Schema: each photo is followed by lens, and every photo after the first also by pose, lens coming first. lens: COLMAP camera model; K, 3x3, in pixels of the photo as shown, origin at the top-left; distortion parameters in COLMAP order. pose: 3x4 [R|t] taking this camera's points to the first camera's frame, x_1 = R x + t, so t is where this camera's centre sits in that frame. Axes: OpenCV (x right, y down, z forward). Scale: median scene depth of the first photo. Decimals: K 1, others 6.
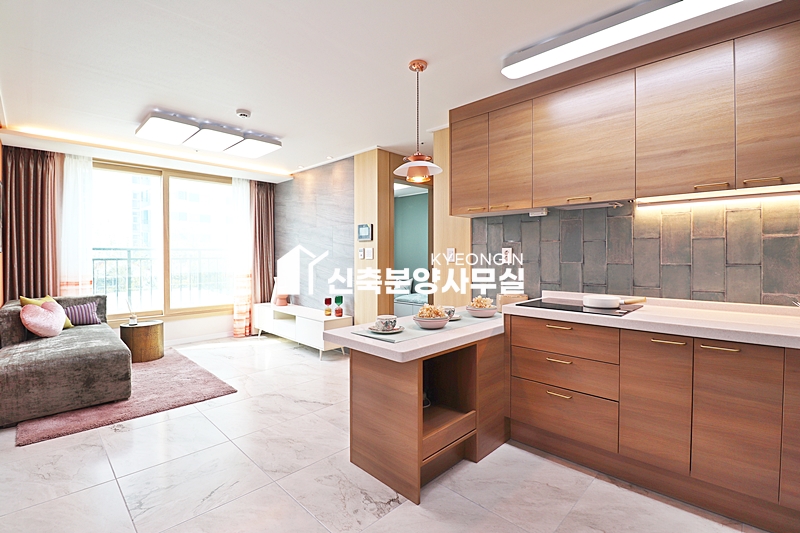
lens RADIAL K [[368.1, 0, 400.8], [0, 368.1, 259.3], [0, 0, 1]] dist [-0.000468, -0.012893]
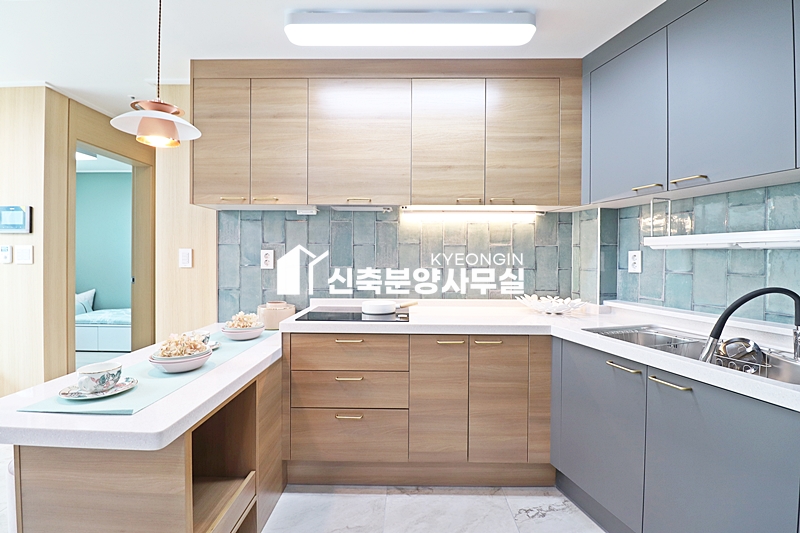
lens RADIAL K [[368.1, 0, 400.8], [0, 368.1, 259.3], [0, 0, 1]] dist [-0.000468, -0.012893]
pose [[0.724066, 0.000713, 0.689731, -0.066124], [0.001849, 0.999994, -0.002976, -0.006923], [-0.689728, 0.003430, 0.724060, 0.188054]]
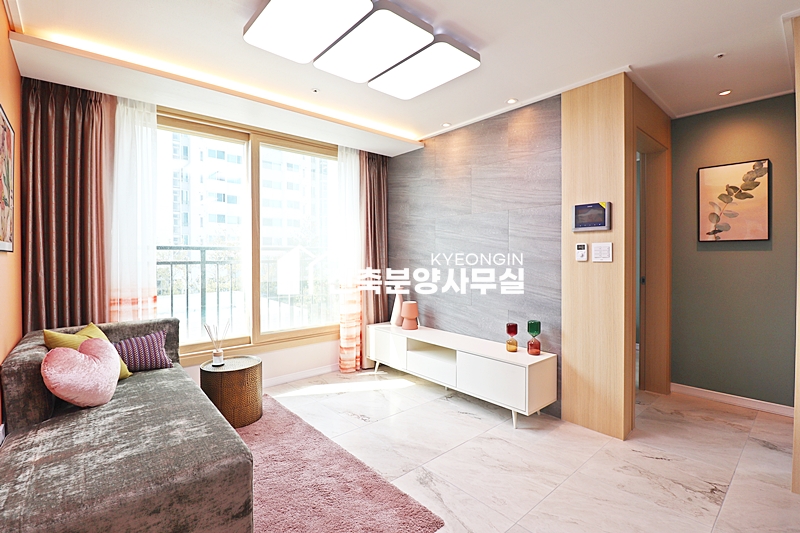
lens RADIAL K [[370.3, 0, 400.3], [0, 370.3, 259.7], [0, 0, 1]] dist [-0.000429, -0.013198]
pose [[0.997185, -0.002538, -0.074937, -0.501483], [0.002304, 0.999992, -0.003209, -0.003891], [0.074944, 0.003027, 0.997183, 0.521935]]
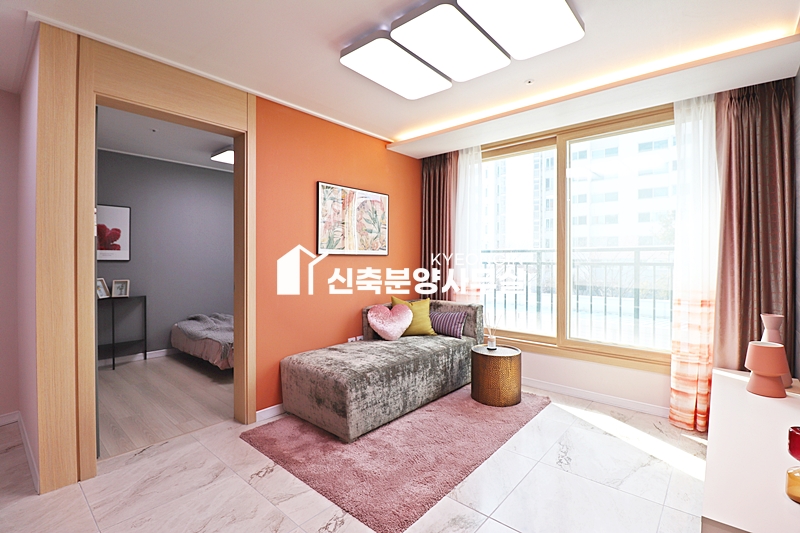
lens RADIAL K [[368.1, 0, 400.8], [0, 368.1, 259.3], [0, 0, 1]] dist [-0.000468, -0.012893]
pose [[0.060788, 0.002355, -0.998148, 0.037137], [-0.015252, 0.999883, 0.001430, -0.009281], [0.998034, 0.015137, 0.060816, 1.052252]]
